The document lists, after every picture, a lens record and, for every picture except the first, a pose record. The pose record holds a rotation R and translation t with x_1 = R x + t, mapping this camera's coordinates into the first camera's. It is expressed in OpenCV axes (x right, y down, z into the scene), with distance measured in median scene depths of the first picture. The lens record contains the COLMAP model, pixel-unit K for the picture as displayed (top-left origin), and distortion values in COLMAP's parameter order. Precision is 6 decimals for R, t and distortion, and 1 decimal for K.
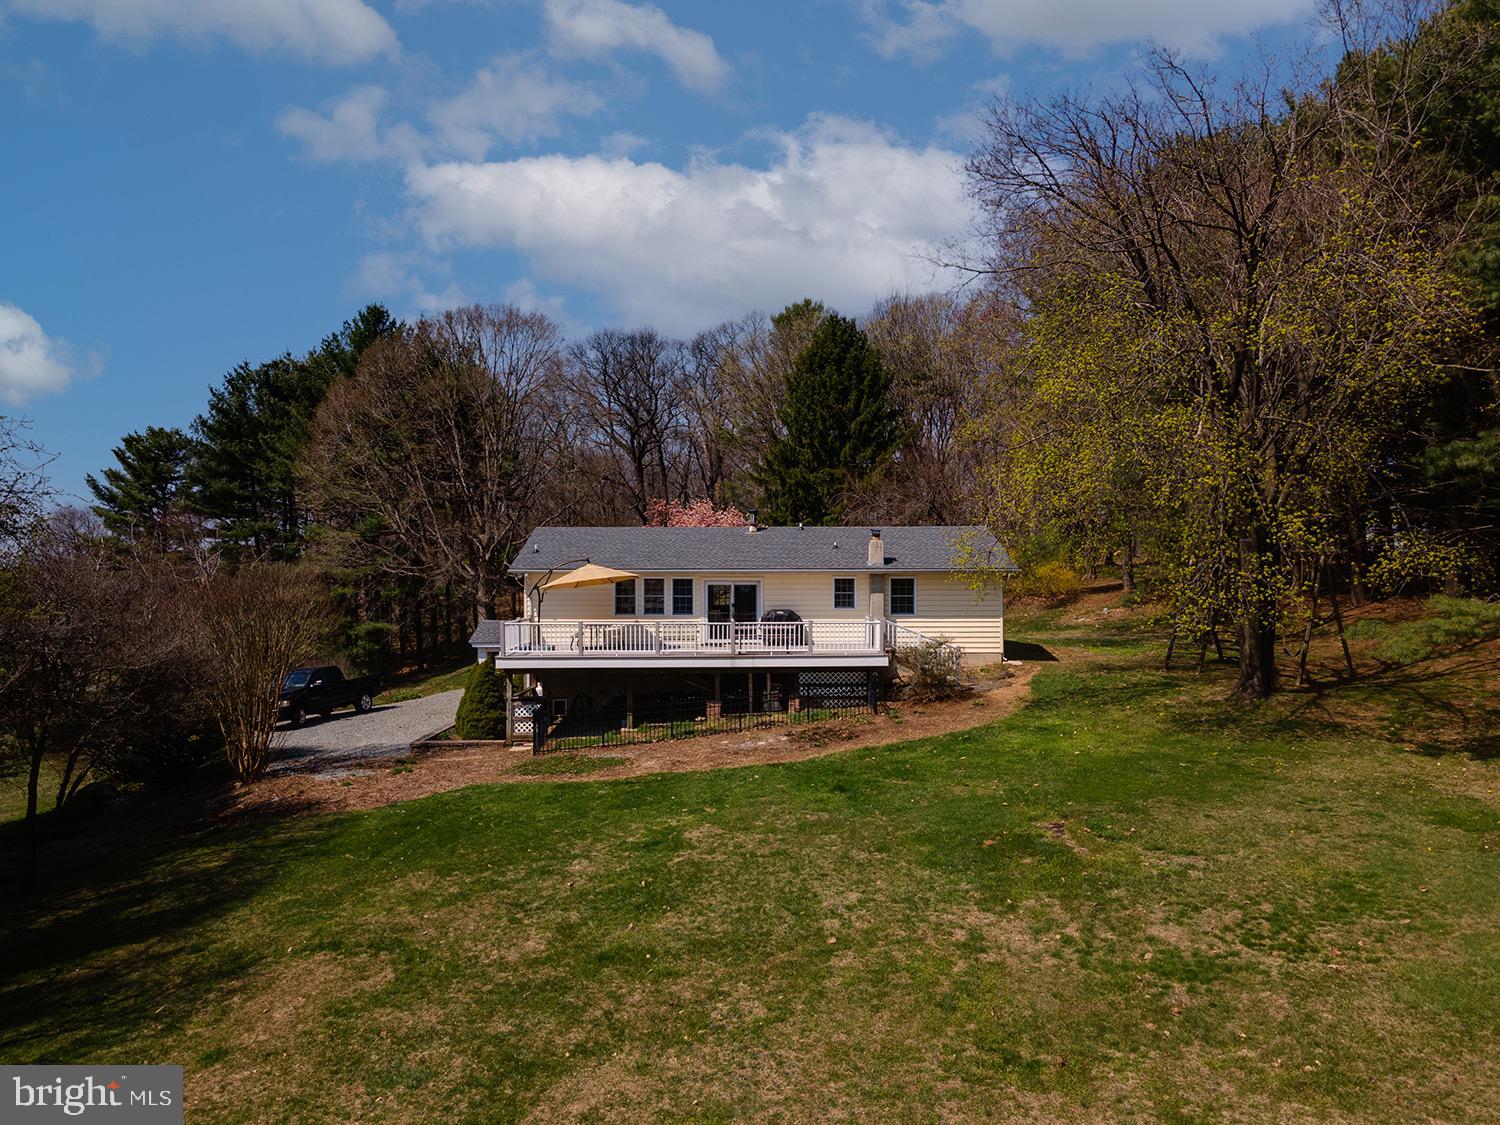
lens RADIAL K [[1107.8, 0, 750.0], [0, 1107.8, 562.5], [0, 0, 1]] dist [0.030808, 0.002248]
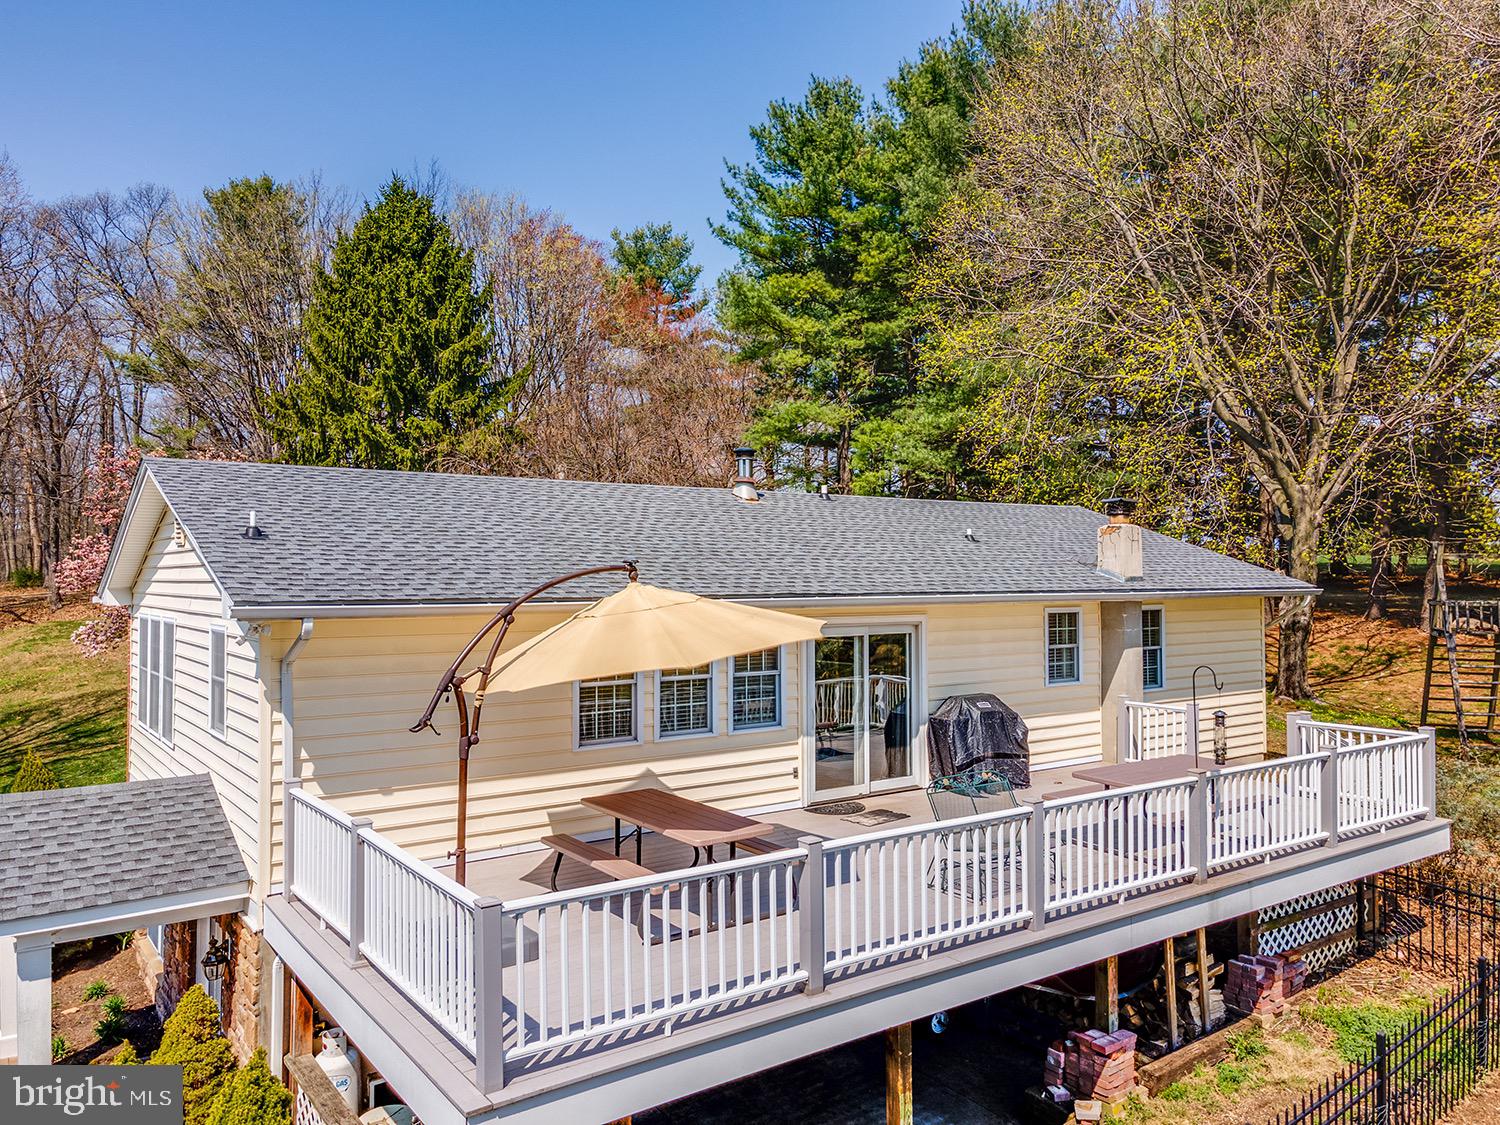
lens RADIAL K [[1097.5, 0, 750.0], [0, 1097.5, 562.5], [0, 0, 1]] dist [0.005365, 0.083955]
pose [[0.813554, 0.006086, 0.581458, -0.280841], [-0.004739, 0.999981, -0.003837, -0.003008], [-0.581471, 0.000366, 0.813567, 0.782007]]
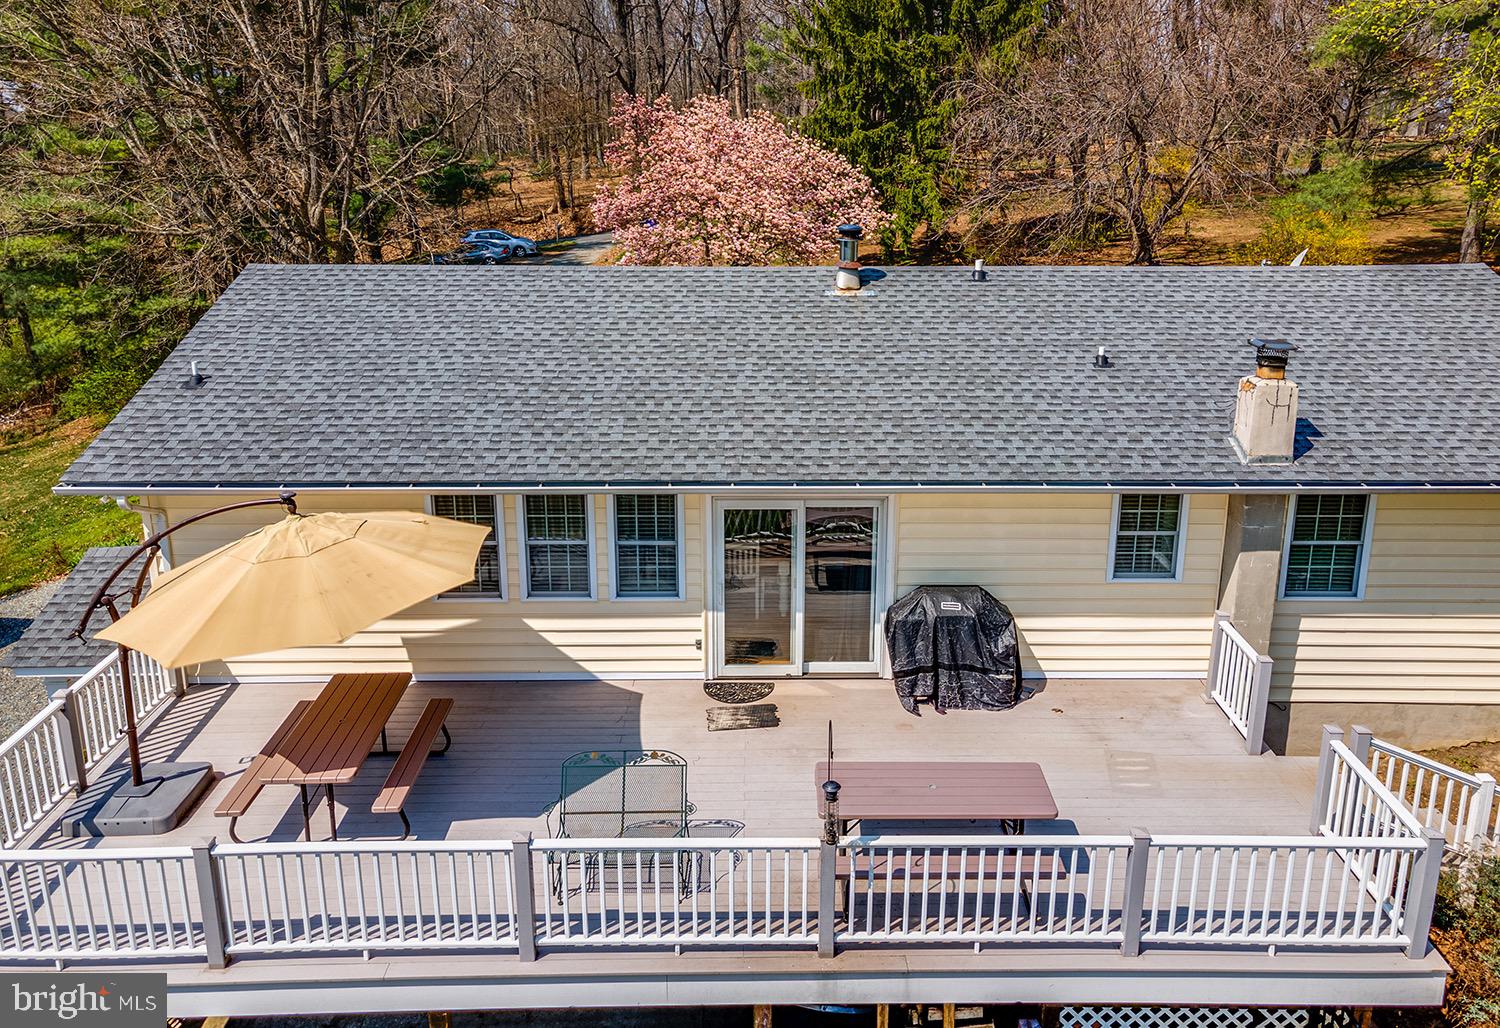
lens RADIAL K [[1182.6, 0, 782.8], [0, 1182.6, 423.6], [0, 0, 1]] dist [0.037213, 0.001997]
pose [[0.999908, 0.001314, 0.013531, -0.027571], [-0.004755, 0.966253, 0.257551, -0.099406], [-0.012736, -0.257592, 0.966170, 0.728548]]
